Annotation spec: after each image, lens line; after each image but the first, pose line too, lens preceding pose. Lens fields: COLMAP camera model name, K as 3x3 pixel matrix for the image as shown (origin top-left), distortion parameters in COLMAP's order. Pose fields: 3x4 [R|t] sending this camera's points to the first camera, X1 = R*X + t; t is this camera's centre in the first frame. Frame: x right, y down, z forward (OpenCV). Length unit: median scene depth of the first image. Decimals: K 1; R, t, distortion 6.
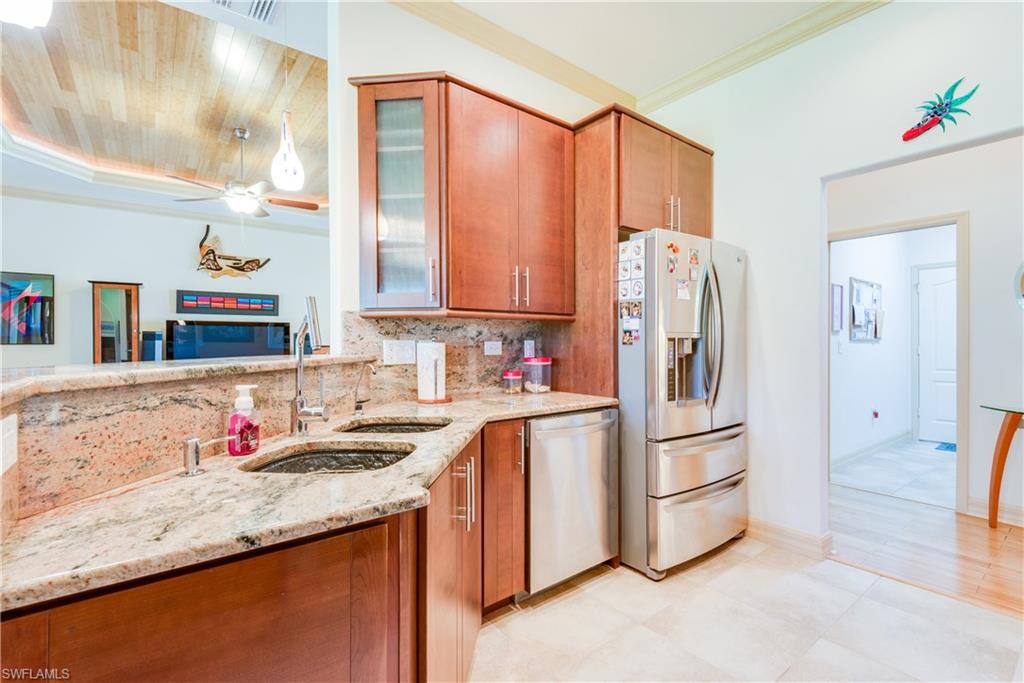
lens RADIAL K [[458.6, 0, 510.8], [0, 458.6, 341.1], [0, 0, 1]] dist [0.014104, -0.007830]
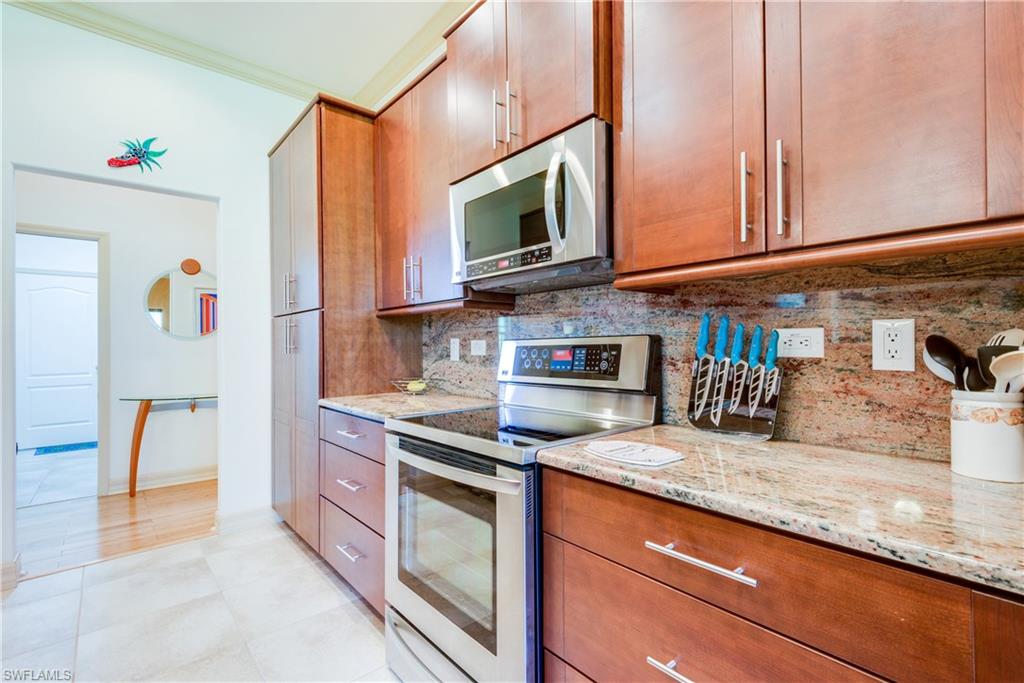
lens RADIAL K [[458.6, 0, 517.1], [0, 458.6, 344.1], [0, 0, 1]] dist [0.014104, -0.007830]
pose [[-0.074230, 0.001972, 0.997239, -0.278807], [0.003770, 0.999991, -0.001697, 0.005497], [-0.997234, 0.003634, -0.074236, 0.077583]]
